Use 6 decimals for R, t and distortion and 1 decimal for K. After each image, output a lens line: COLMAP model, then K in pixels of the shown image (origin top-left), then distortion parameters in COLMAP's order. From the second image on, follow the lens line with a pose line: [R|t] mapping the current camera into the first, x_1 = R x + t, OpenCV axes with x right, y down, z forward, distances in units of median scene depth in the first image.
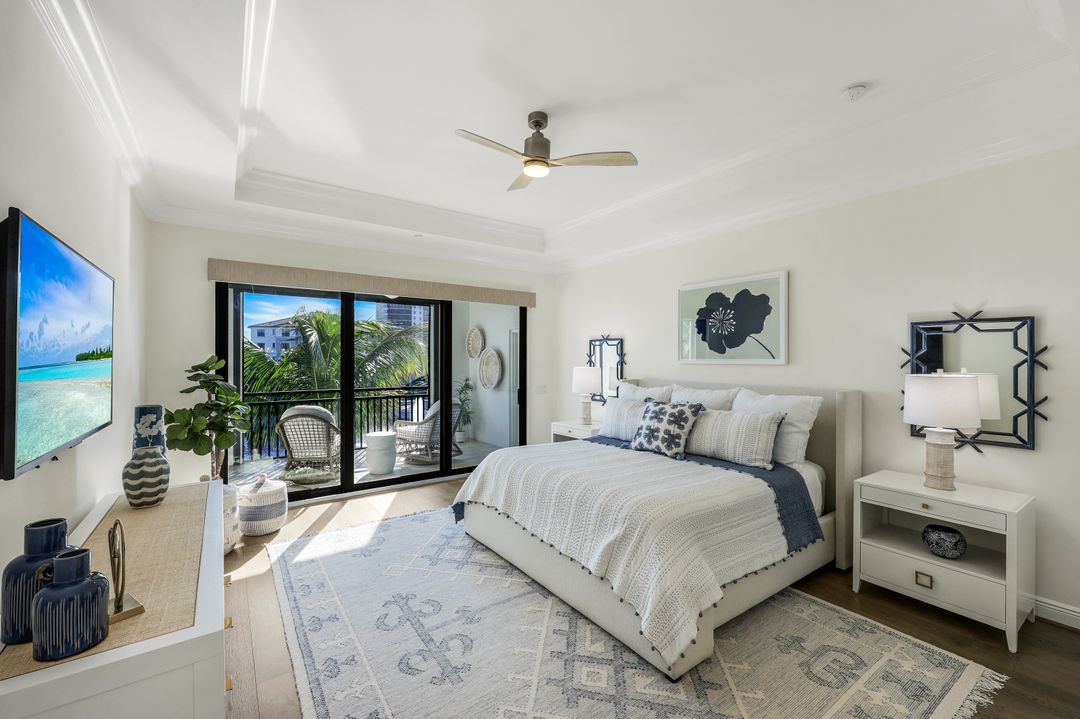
lens RADIAL K [[439.5, 0, 536.8], [0, 439.5, 359.3], [0, 0, 1]] dist [-0.000775, -0.000136]
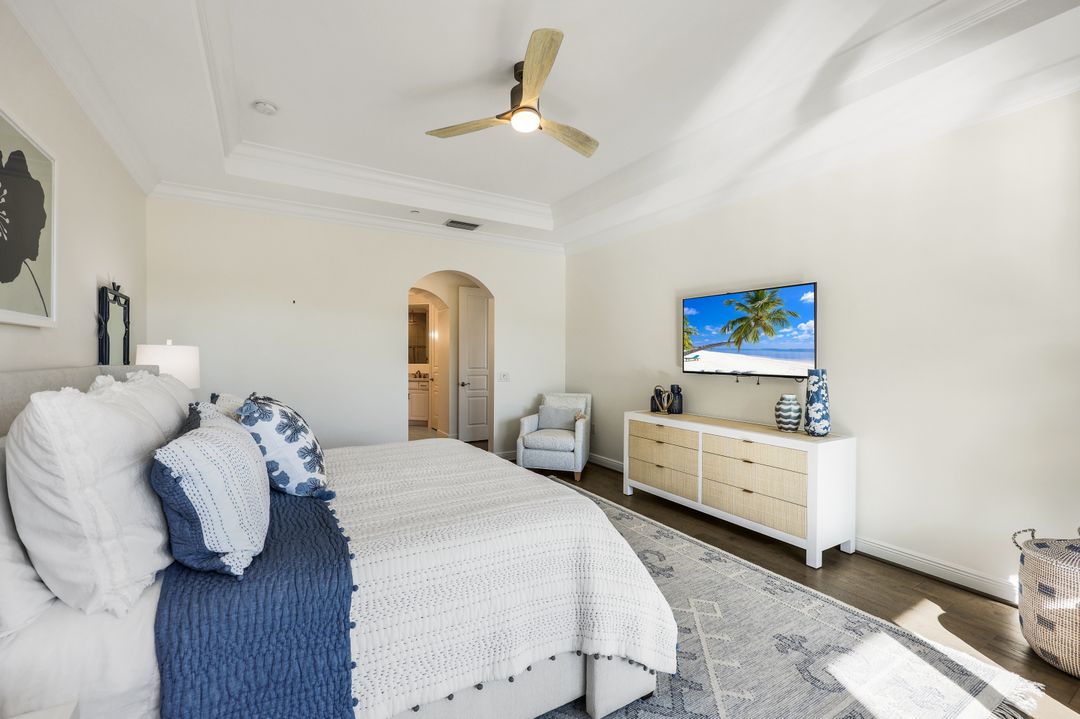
lens RADIAL K [[439.5, 0, 536.8], [0, 439.5, 359.3], [0, 0, 1]] dist [-0.000775, -0.000136]
pose [[-0.997379, -0.000666, 0.072354, -0.090151], [0.000337, 0.999904, 0.013859, 0.045859], [-0.072357, 0.013847, -0.997283, 1.763877]]
